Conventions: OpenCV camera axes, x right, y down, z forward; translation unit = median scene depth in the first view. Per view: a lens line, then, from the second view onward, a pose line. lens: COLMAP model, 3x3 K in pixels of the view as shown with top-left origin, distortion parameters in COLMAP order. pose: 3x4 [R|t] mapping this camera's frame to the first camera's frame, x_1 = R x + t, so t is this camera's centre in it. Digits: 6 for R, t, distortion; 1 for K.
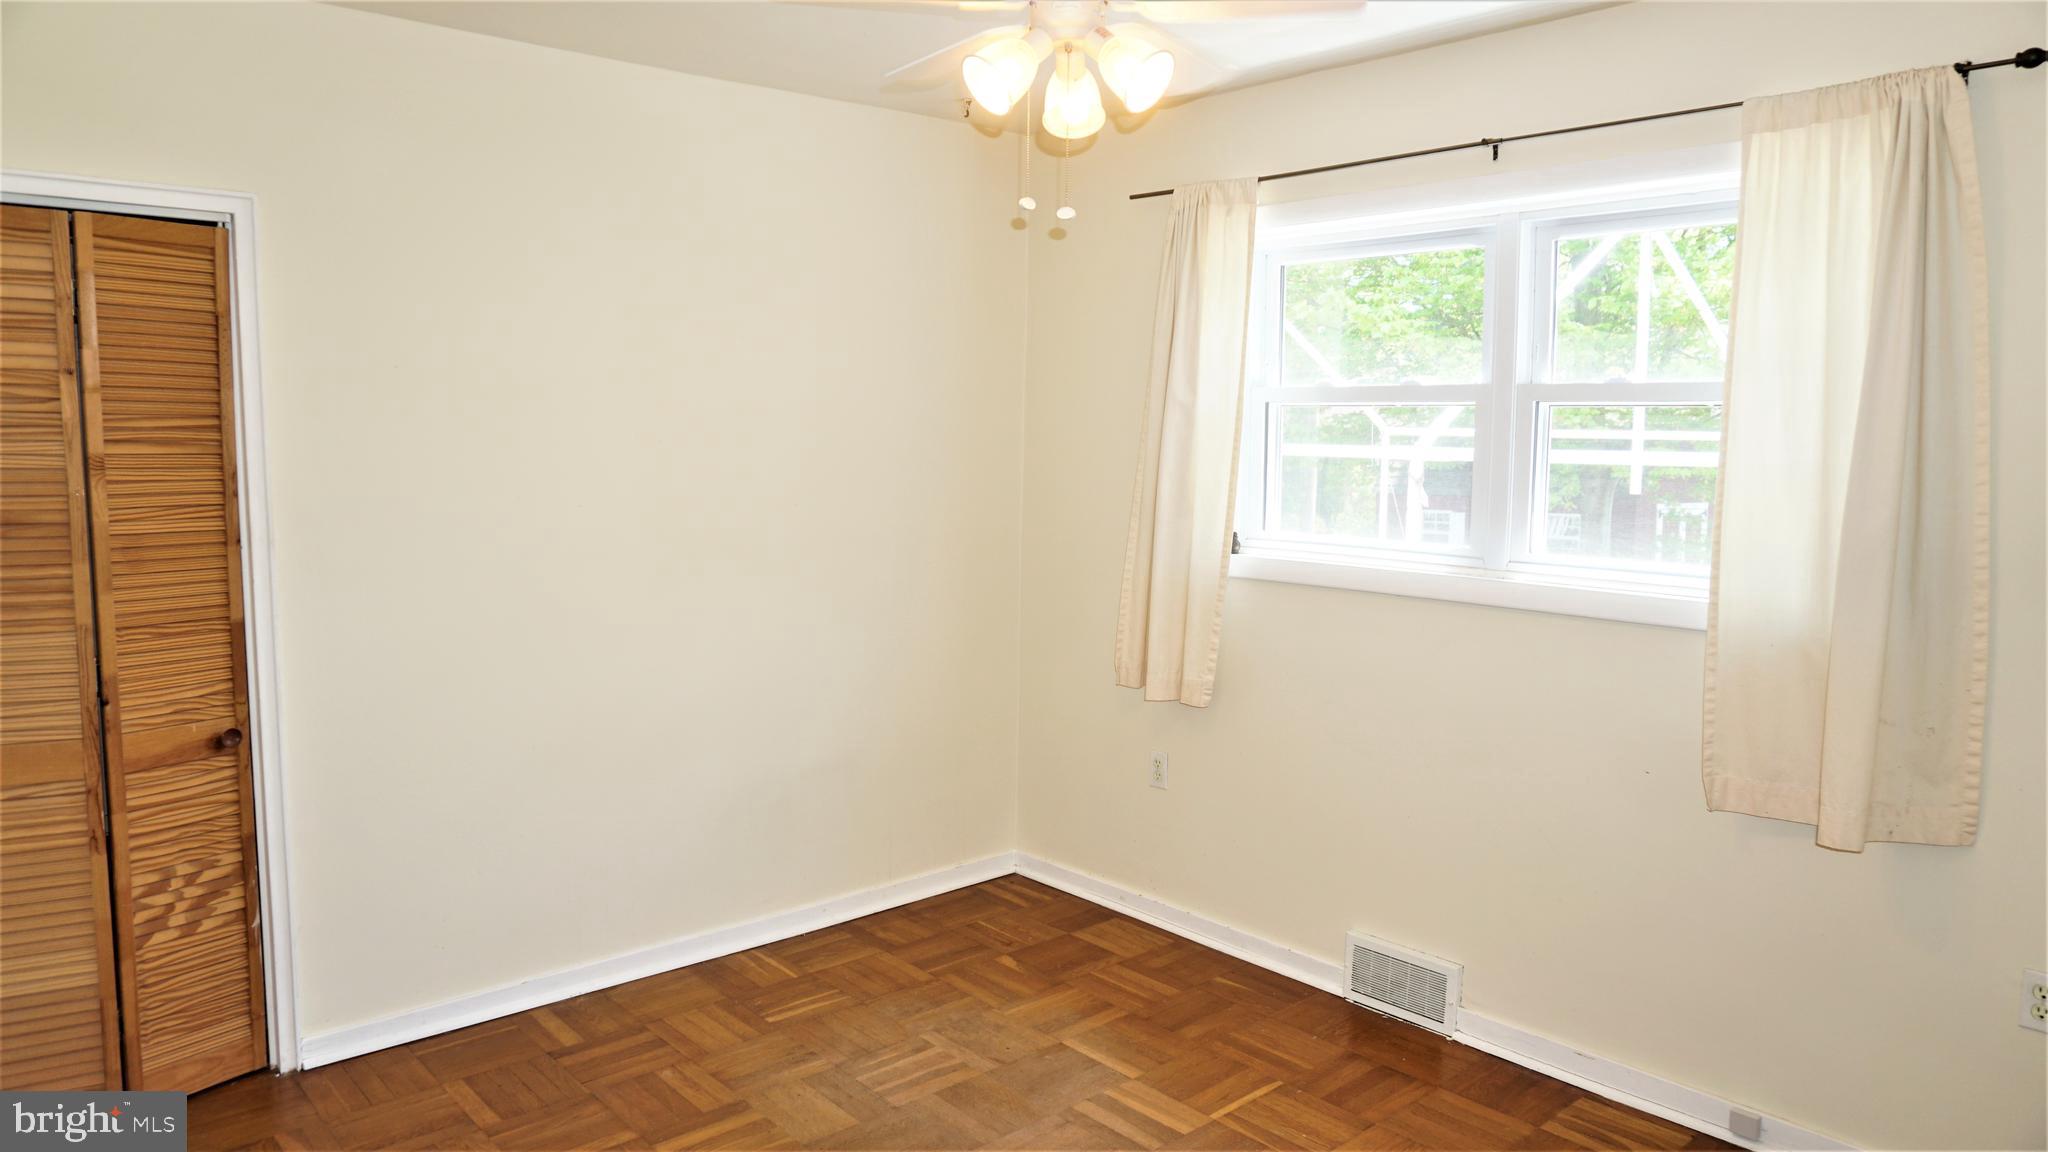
lens RADIAL K [[1369.8, 0, 1021.3], [0, 1369.8, 577.9], [0, 0, 1]] dist [-0.056477, 0.035541]
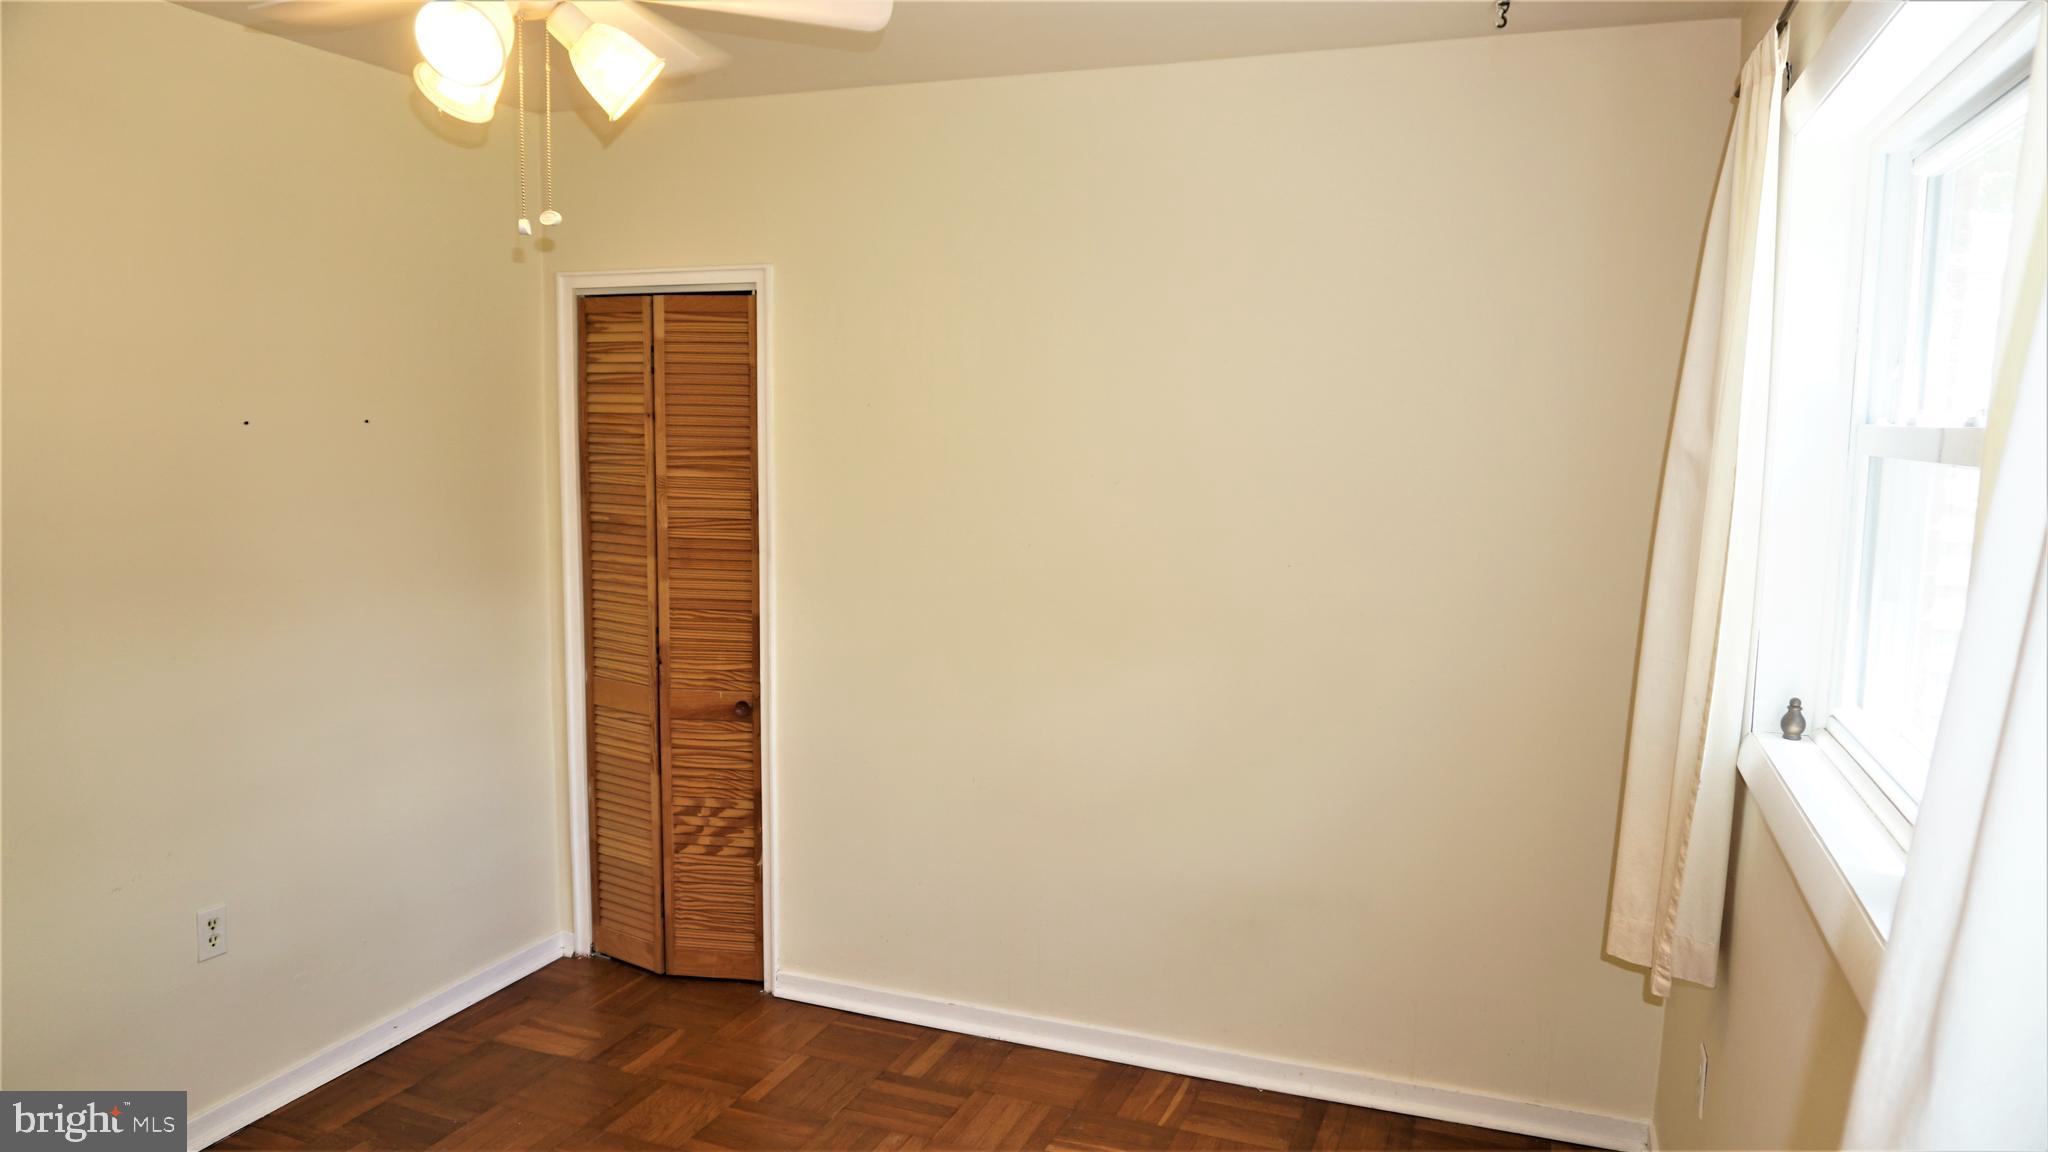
lens RADIAL K [[1369.8, 0, 1023.0], [0, 1369.8, 578.1], [0, 0, 1]] dist [-0.056477, 0.035541]
pose [[0.451824, 0.102158, -0.886238, 0.641398], [-0.107240, 0.992438, 0.059727, -0.104517], [0.885638, 0.068054, 0.459363, 0.662006]]
